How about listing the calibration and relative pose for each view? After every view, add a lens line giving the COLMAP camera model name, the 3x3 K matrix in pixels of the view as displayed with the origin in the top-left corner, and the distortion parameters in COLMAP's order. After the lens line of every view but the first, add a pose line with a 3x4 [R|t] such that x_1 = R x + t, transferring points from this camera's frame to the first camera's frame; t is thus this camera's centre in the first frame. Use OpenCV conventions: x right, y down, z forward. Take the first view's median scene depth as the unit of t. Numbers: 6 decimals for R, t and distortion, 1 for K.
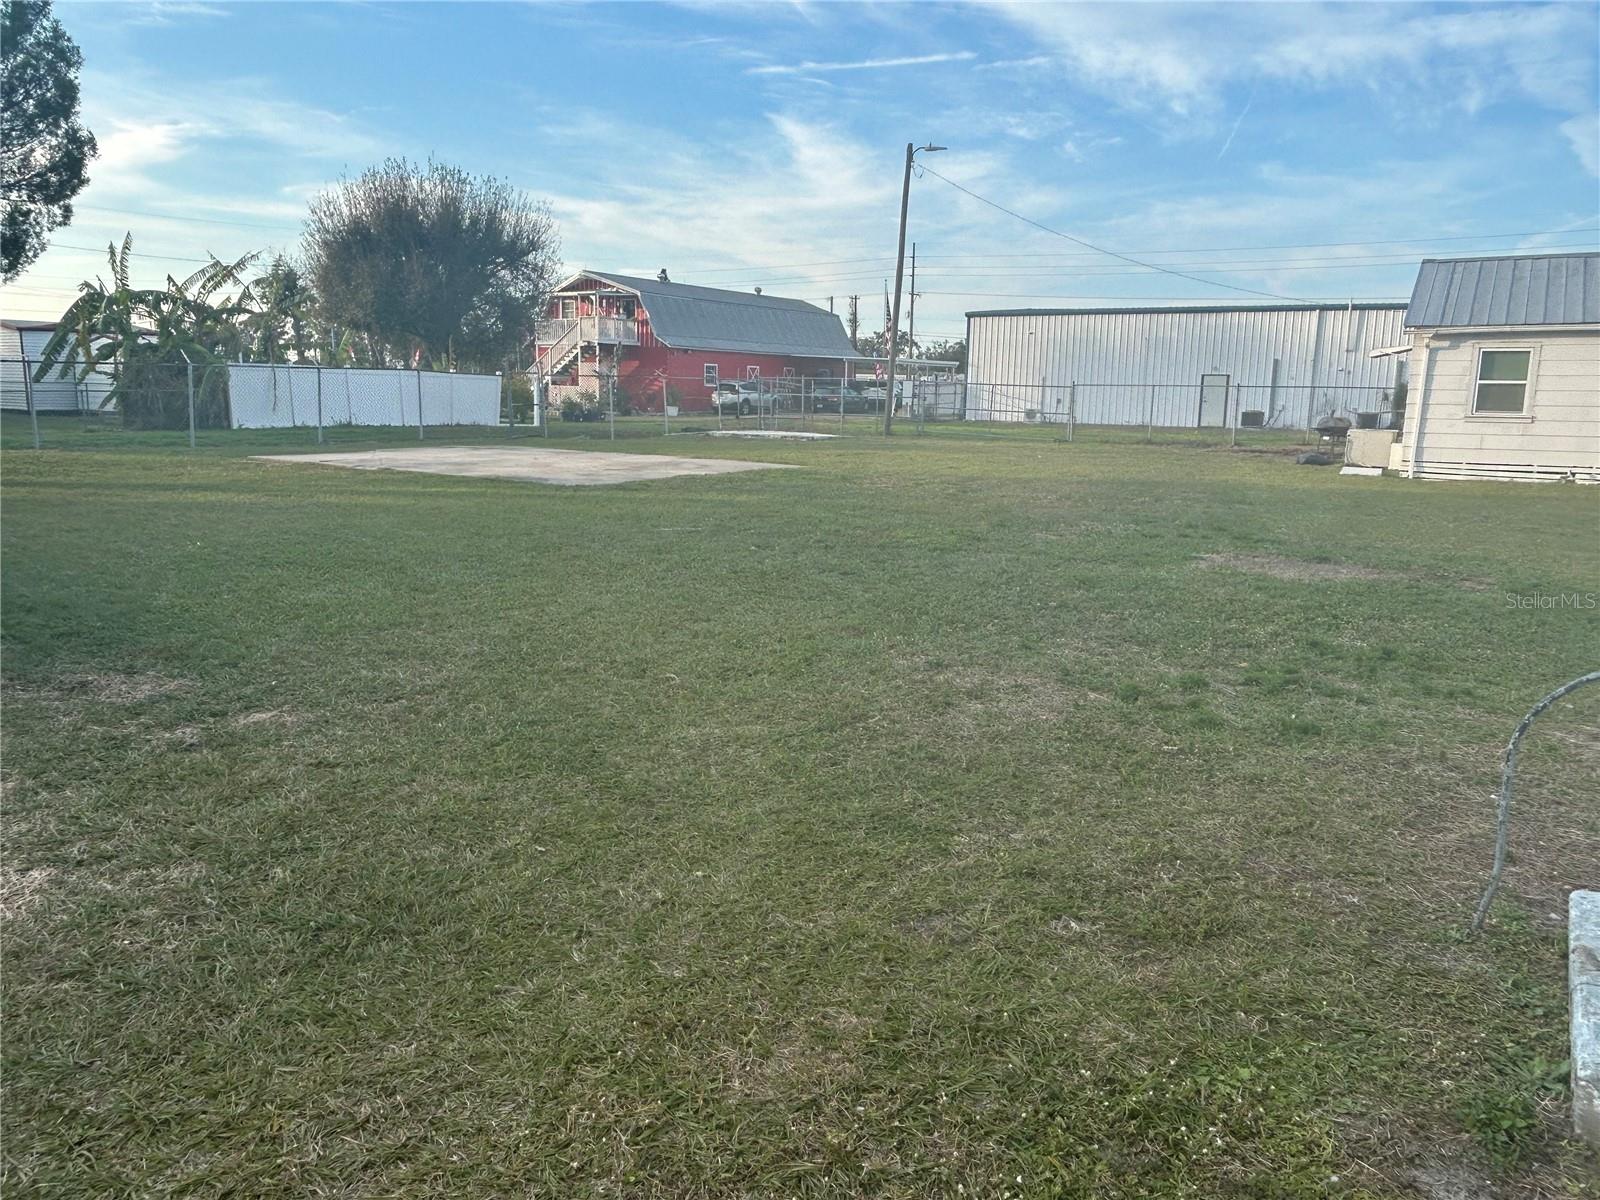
lens RADIAL K [[1233.3, 0, 752.9], [0, 1233.3, 609.2], [0, 0, 1]] dist [-0.007690, -0.003297]
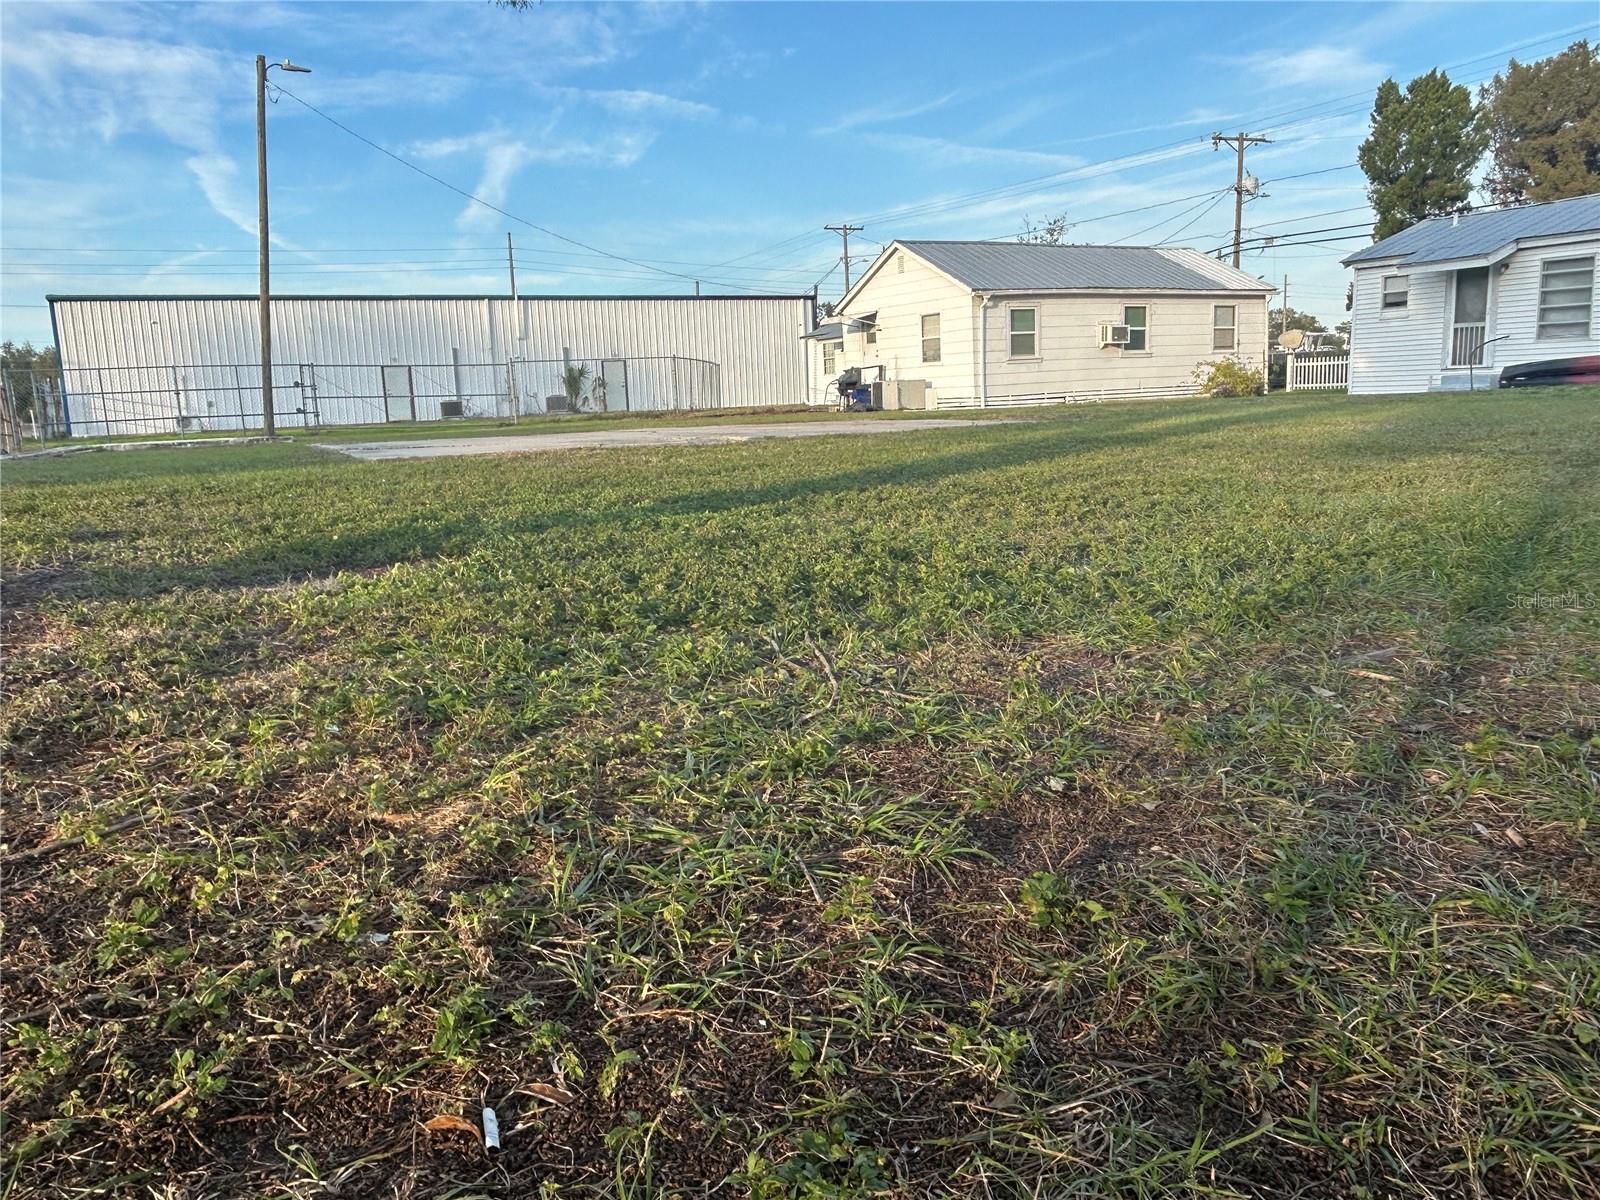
lens RADIAL K [[1233.3, 0, 752.9], [0, 1233.3, 609.2], [0, 0, 1]] dist [-0.007690, -0.003297]
pose [[0.476719, -0.180900, 0.860241, -0.107378], [0.203442, 0.974733, 0.092235, -0.011427], [-0.855190, 0.131039, 0.501476, 0.093232]]
